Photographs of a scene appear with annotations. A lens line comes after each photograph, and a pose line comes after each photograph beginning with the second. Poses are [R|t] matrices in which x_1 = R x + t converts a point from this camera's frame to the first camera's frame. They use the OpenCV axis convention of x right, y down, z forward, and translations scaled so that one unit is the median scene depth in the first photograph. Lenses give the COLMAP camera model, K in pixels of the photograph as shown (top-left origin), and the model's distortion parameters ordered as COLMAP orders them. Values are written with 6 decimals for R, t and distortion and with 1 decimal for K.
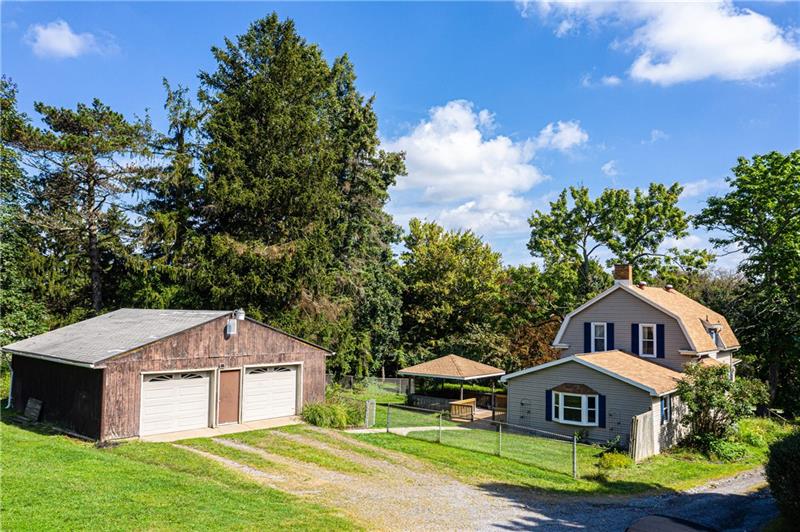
lens RADIAL K [[634.7, 0, 399.0], [0, 634.7, 266.1], [0, 0, 1]] dist [-0.012541, -0.000749]
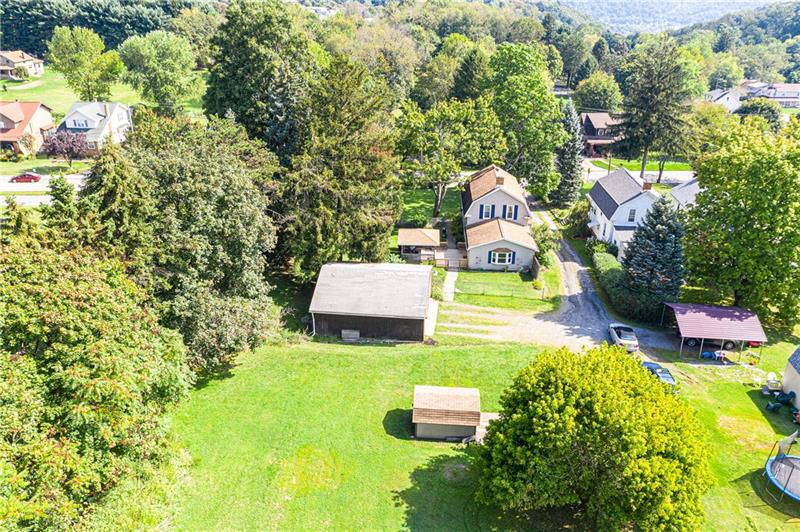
lens RADIAL K [[634.7, 0, 399.6], [0, 634.7, 266.4], [0, 0, 1]] dist [-0.012541, -0.000749]
pose [[0.809784, -0.249159, 0.531196, -1.312209], [-0.043087, 0.877656, 0.477351, -0.870217], [-0.585144, -0.409438, 0.699976, -0.452566]]
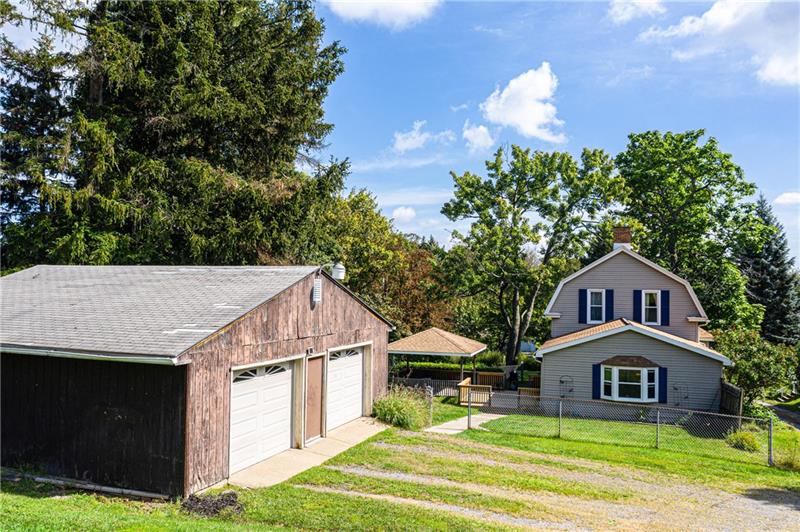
lens RADIAL K [[634.7, 0, 404.3], [0, 634.7, 267.4], [0, 0, 1]] dist [-0.012541, -0.000749]
pose [[0.926909, 0.011963, 0.375095, -0.354382], [-0.027660, 0.998951, 0.036493, 0.038501], [-0.374265, -0.044201, 0.926268, 0.306474]]
